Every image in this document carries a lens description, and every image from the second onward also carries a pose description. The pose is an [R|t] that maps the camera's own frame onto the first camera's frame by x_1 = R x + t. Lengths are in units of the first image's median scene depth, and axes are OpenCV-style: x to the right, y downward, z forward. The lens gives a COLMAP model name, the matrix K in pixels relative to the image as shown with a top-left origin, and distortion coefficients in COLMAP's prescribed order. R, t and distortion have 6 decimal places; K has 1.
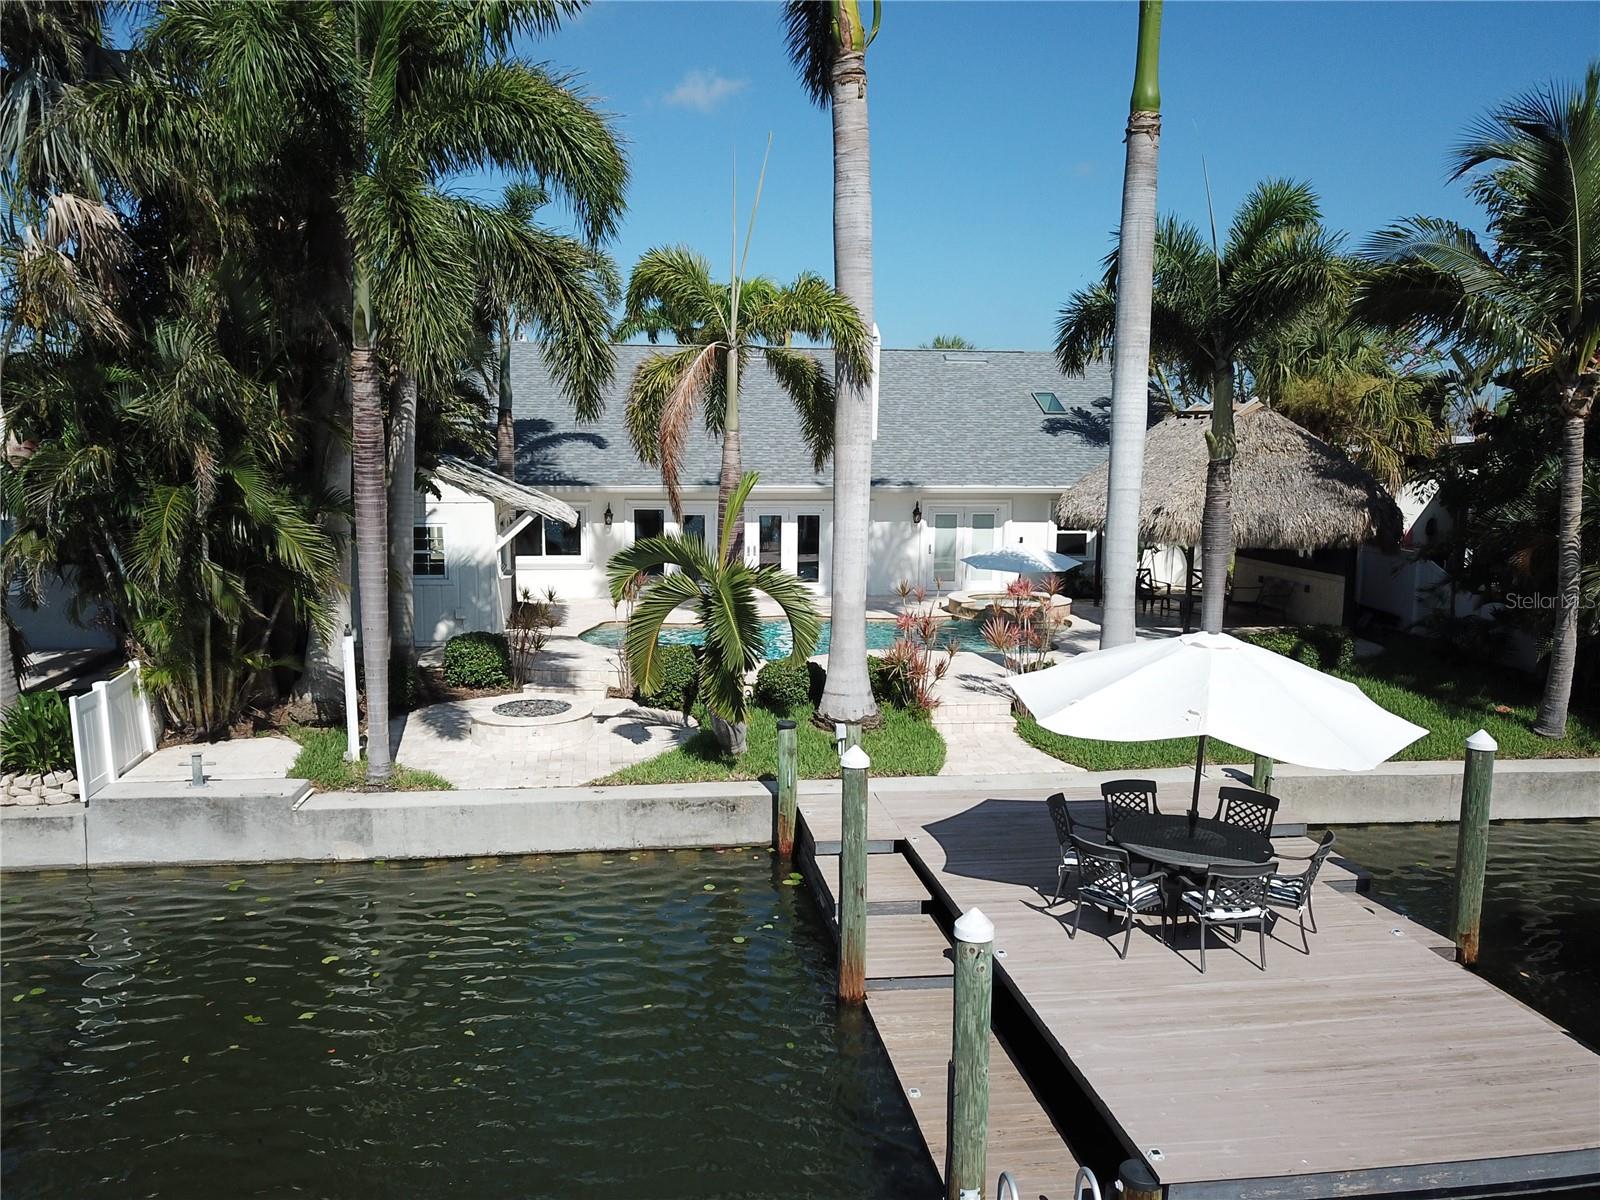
lens RADIAL K [[1226.1, 0, 783.0], [0, 1226.1, 604.0], [0, 0, 1]] dist [0.009280, -0.002179]
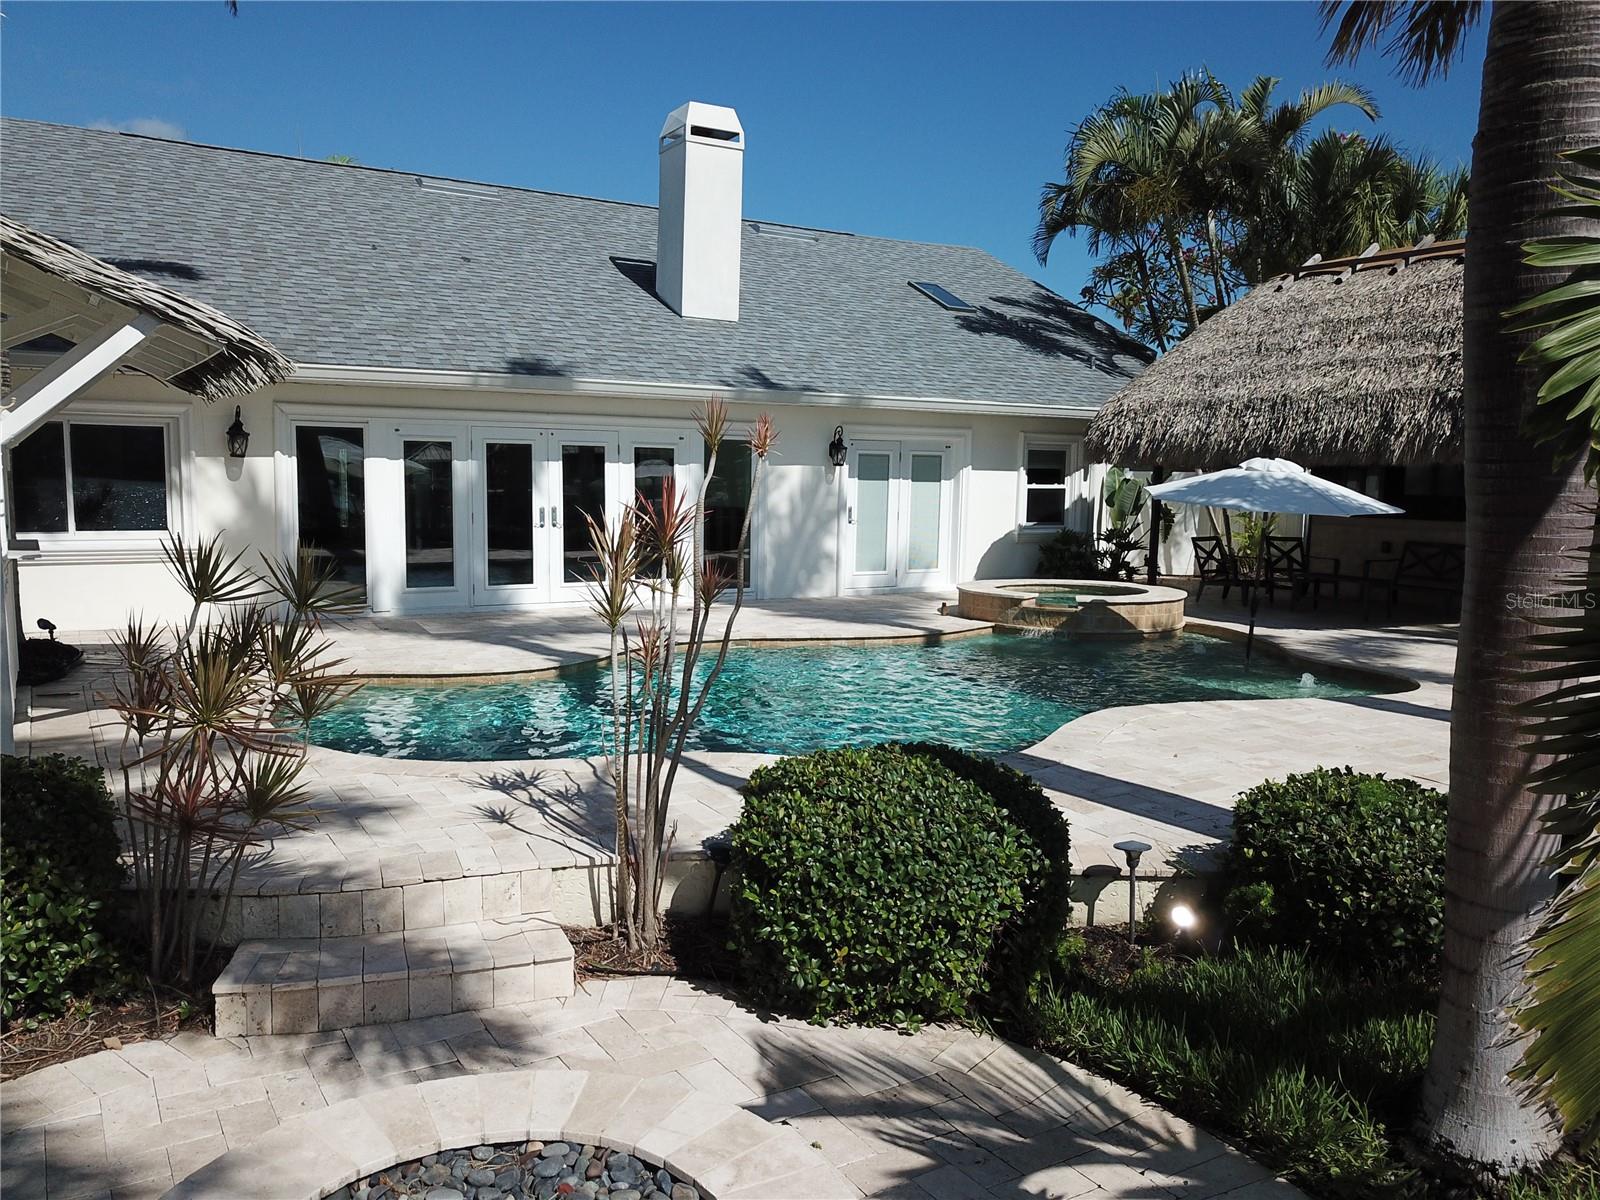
lens RADIAL K [[1227.0, 0, 780.5], [0, 1227.0, 605.2], [0, 0, 1]] dist [0.004426, -0.000308]
pose [[0.917533, -0.038630, 0.395778, -0.249921], [0.047988, 0.998753, -0.013768, 0.005739], [-0.394753, 0.031625, 0.918243, 0.927589]]
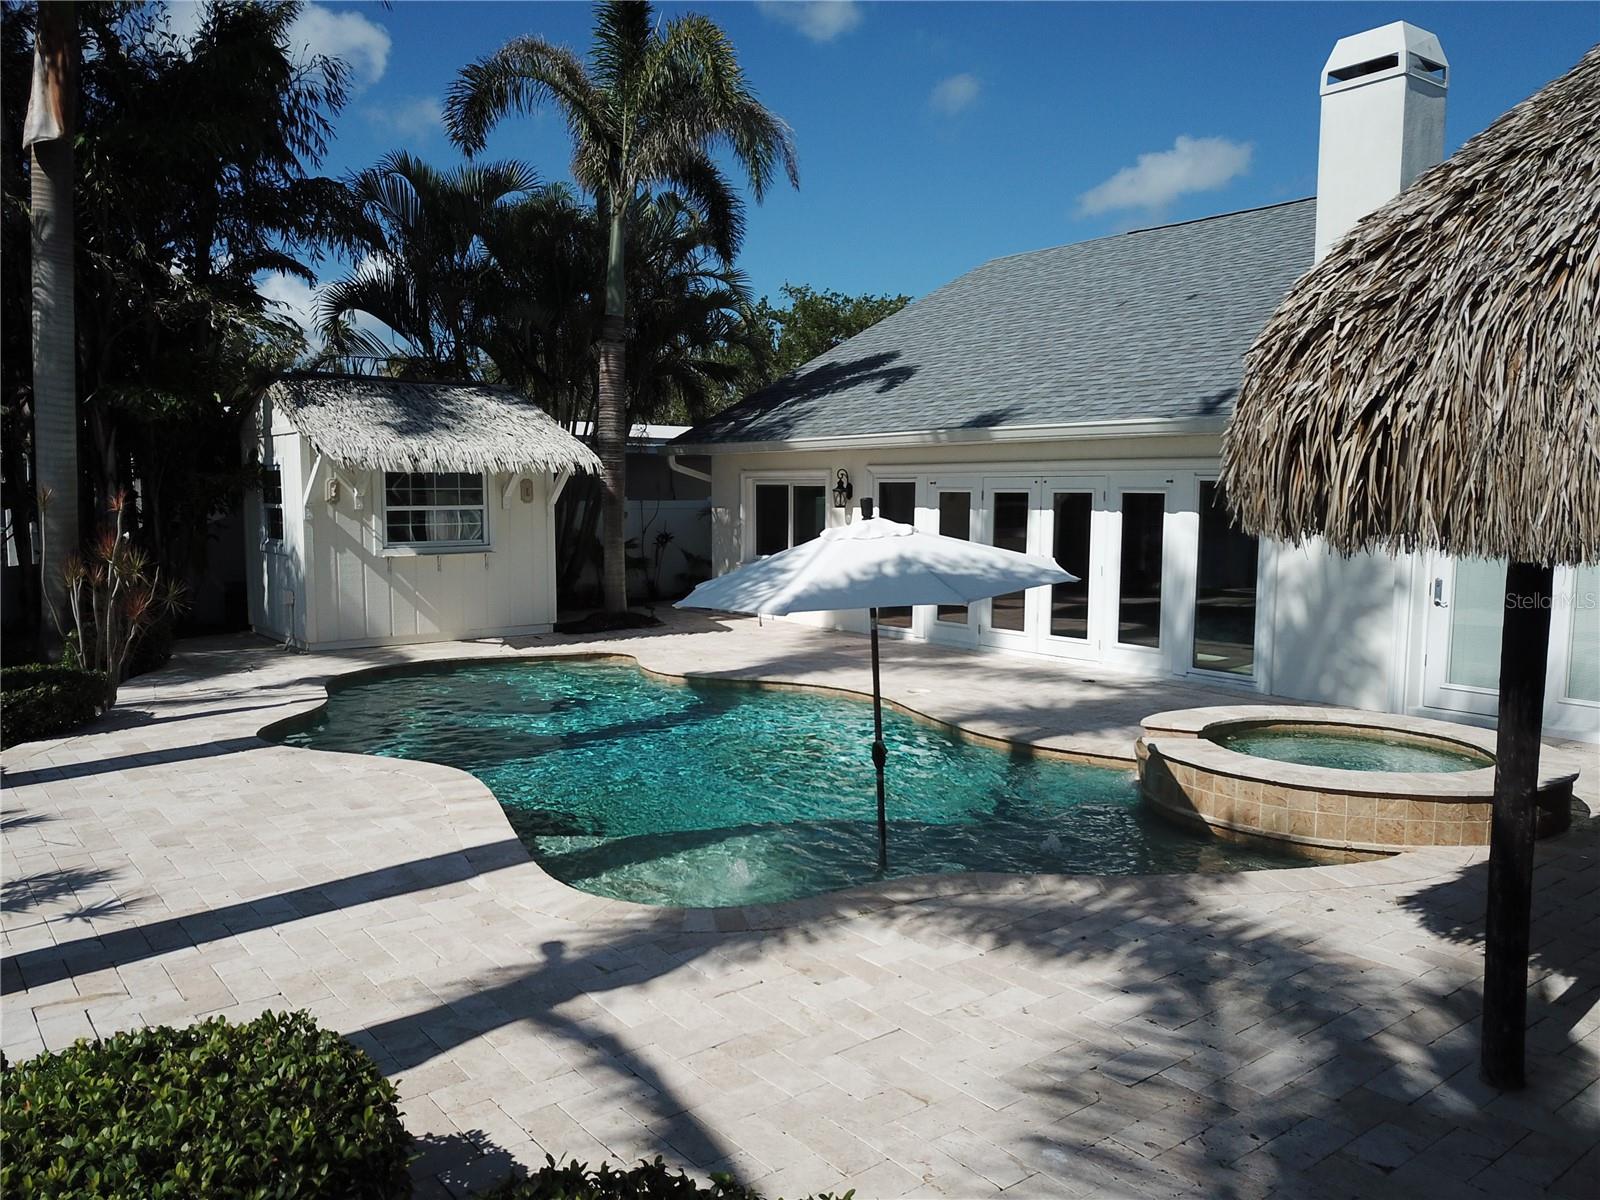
lens RADIAL K [[1229.6, 0, 786.1], [0, 1229.6, 597.1], [0, 0, 1]] dist [0.004793, -0.000578]
pose [[0.505789, 0.079658, -0.858971, 0.620348], [-0.128567, 0.991568, 0.016250, -0.048949], [0.853023, 0.102216, 0.511766, 1.218545]]
